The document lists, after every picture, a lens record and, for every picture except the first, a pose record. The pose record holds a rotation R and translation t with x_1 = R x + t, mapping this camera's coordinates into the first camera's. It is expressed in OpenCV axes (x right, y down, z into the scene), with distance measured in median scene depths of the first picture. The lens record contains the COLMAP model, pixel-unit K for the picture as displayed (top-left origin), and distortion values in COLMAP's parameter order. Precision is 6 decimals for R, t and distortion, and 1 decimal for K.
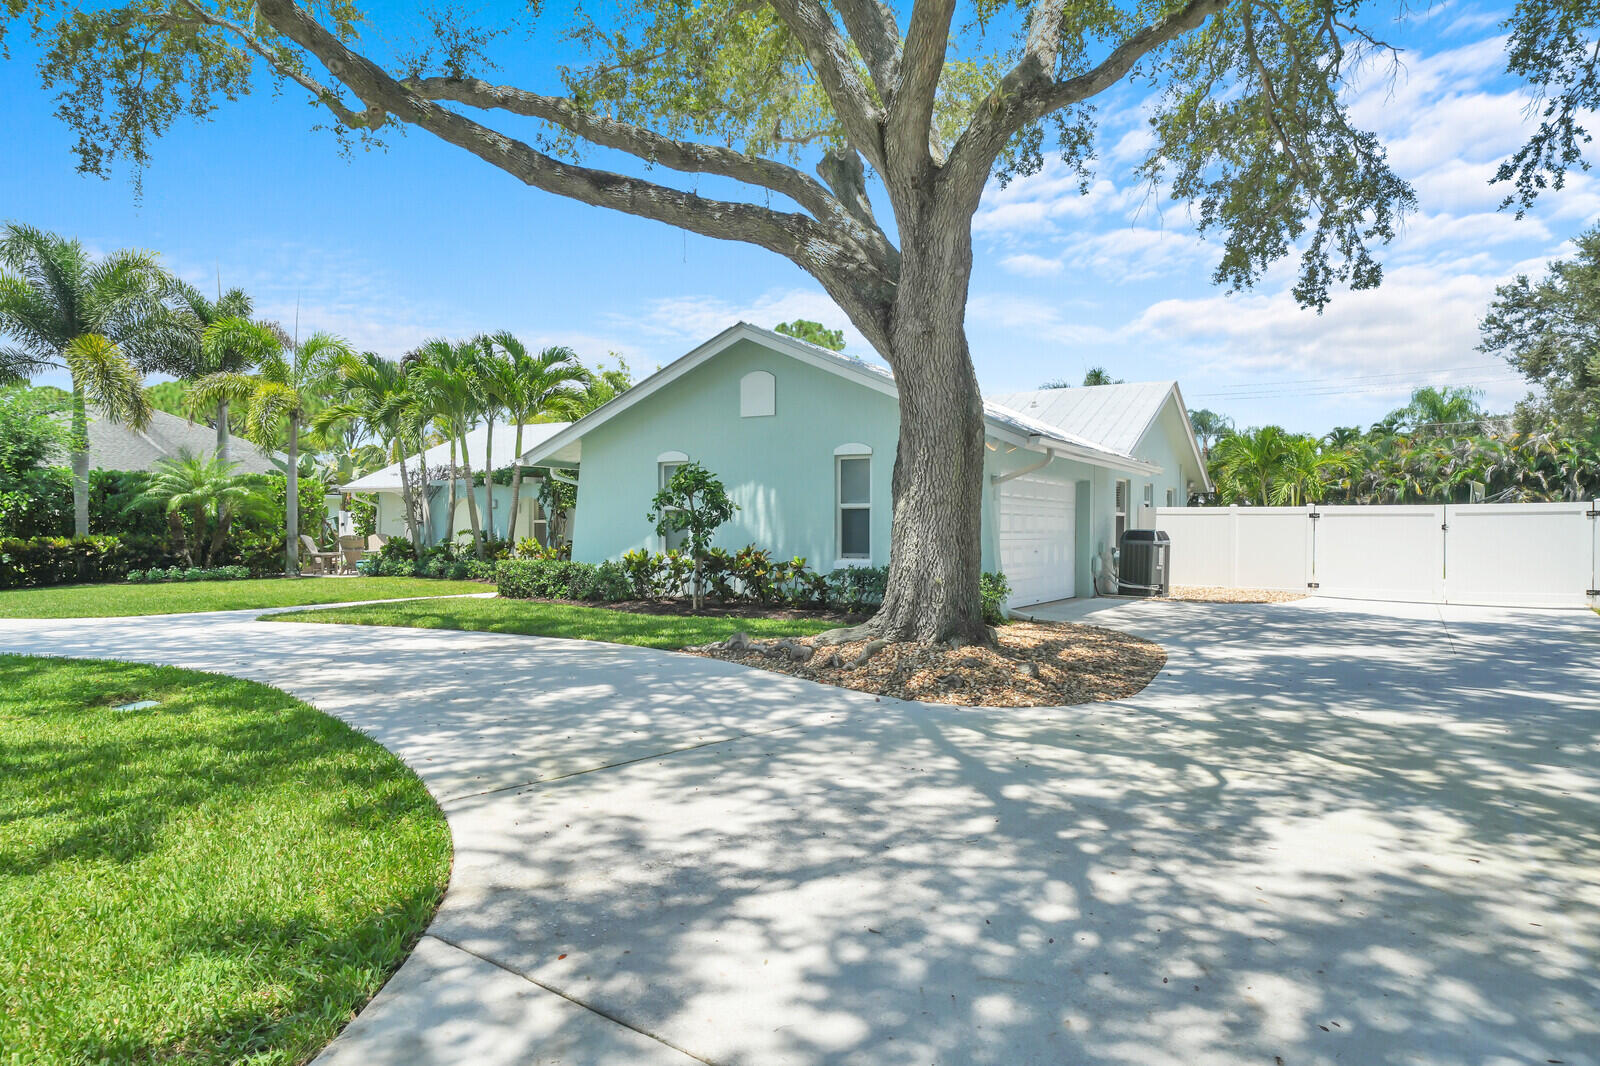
lens RADIAL K [[1040.9, 0, 800.0], [0, 1040.9, 533.0], [0, 0, 1]] dist [0.042546, 0.002587]
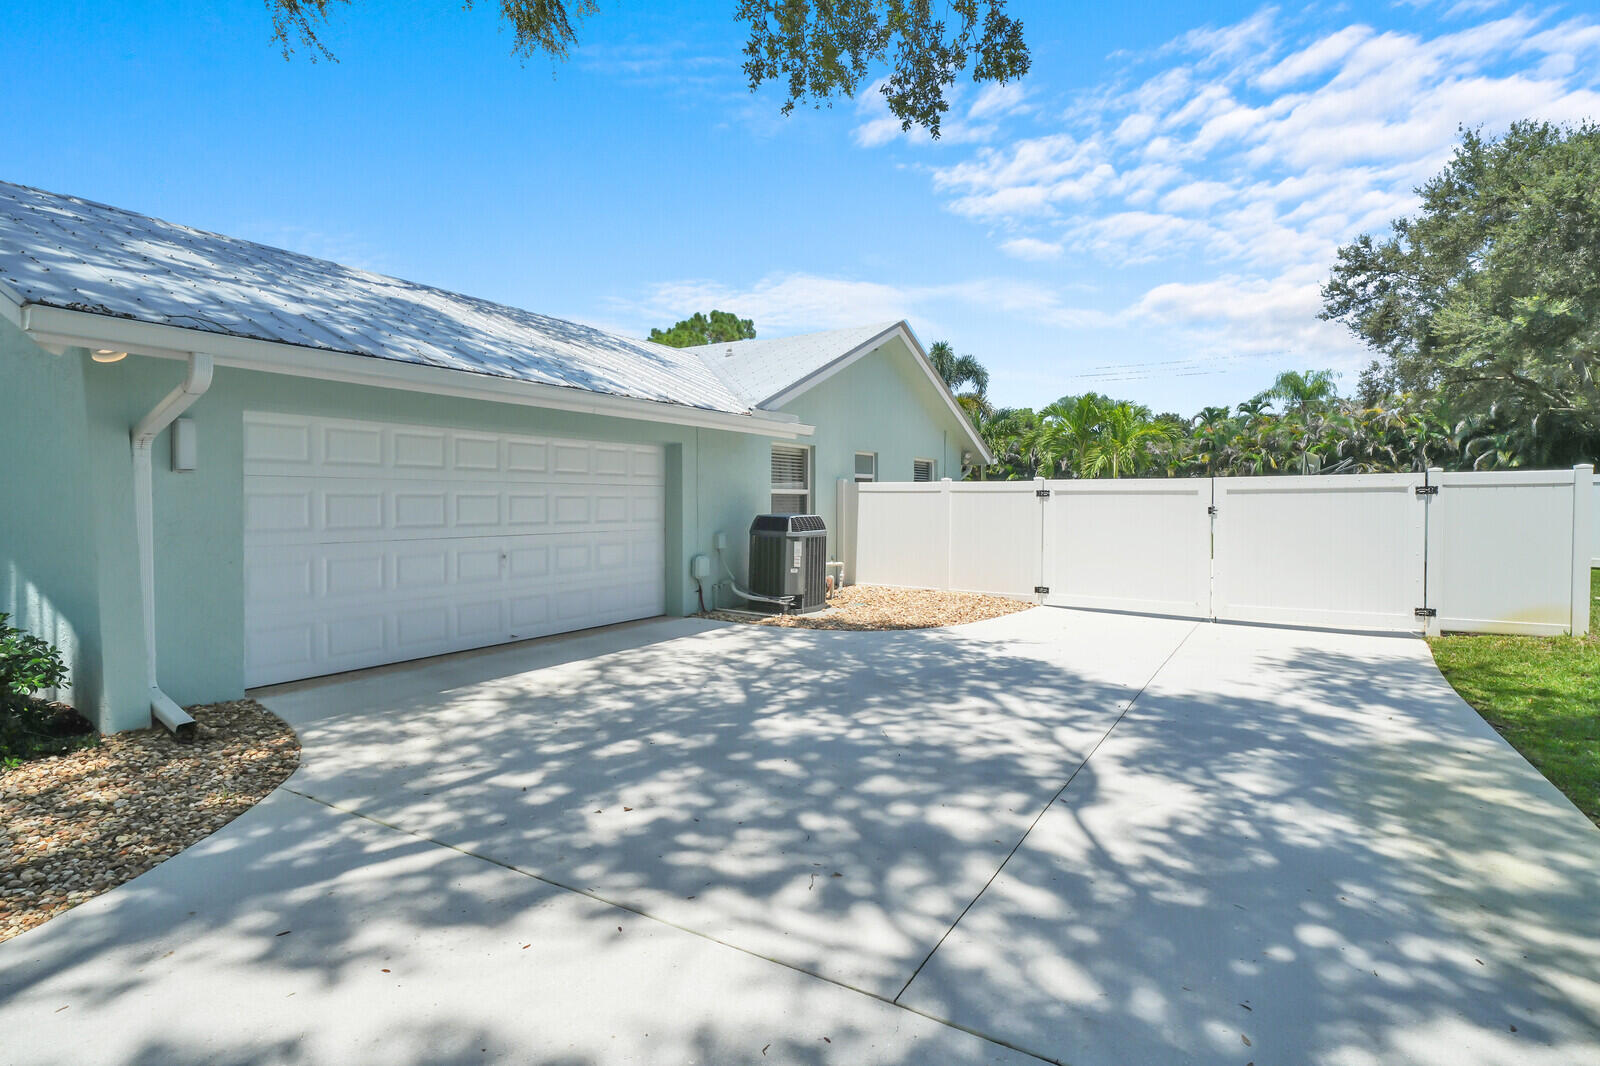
lens RADIAL K [[817.9, 0, 796.7], [0, 817.9, 511.0], [0, 0, 1]] dist [0.025563, -0.000642]
pose [[0.999714, -0.002579, -0.023782, 0.183470], [0.002833, 0.999939, 0.010652, -0.006037], [0.023753, -0.010716, 0.999660, 0.238857]]
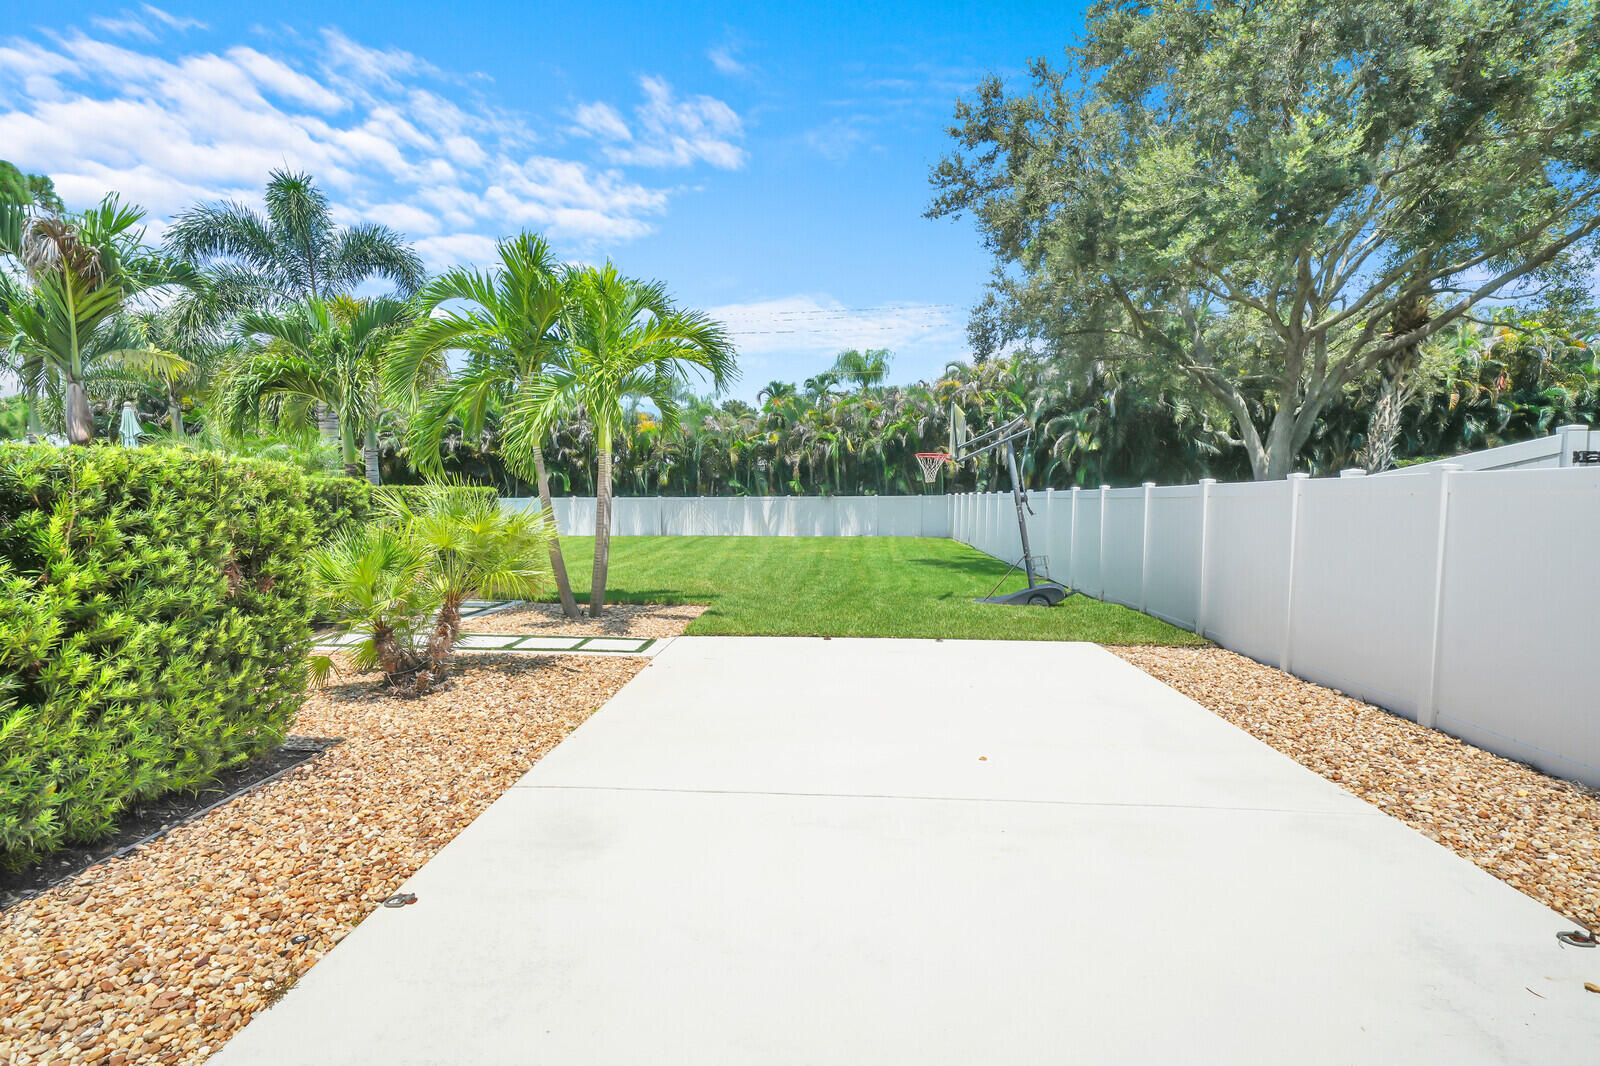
lens RADIAL K [[817.9, 0, 796.7], [0, 817.9, 511.0], [0, 0, 1]] dist [0.025563, -0.000642]
pose [[0.891202, -0.022964, 0.453024, 0.349272], [0.012794, 0.999593, 0.025500, -0.009671], [-0.453425, -0.016930, 0.891133, 0.608071]]
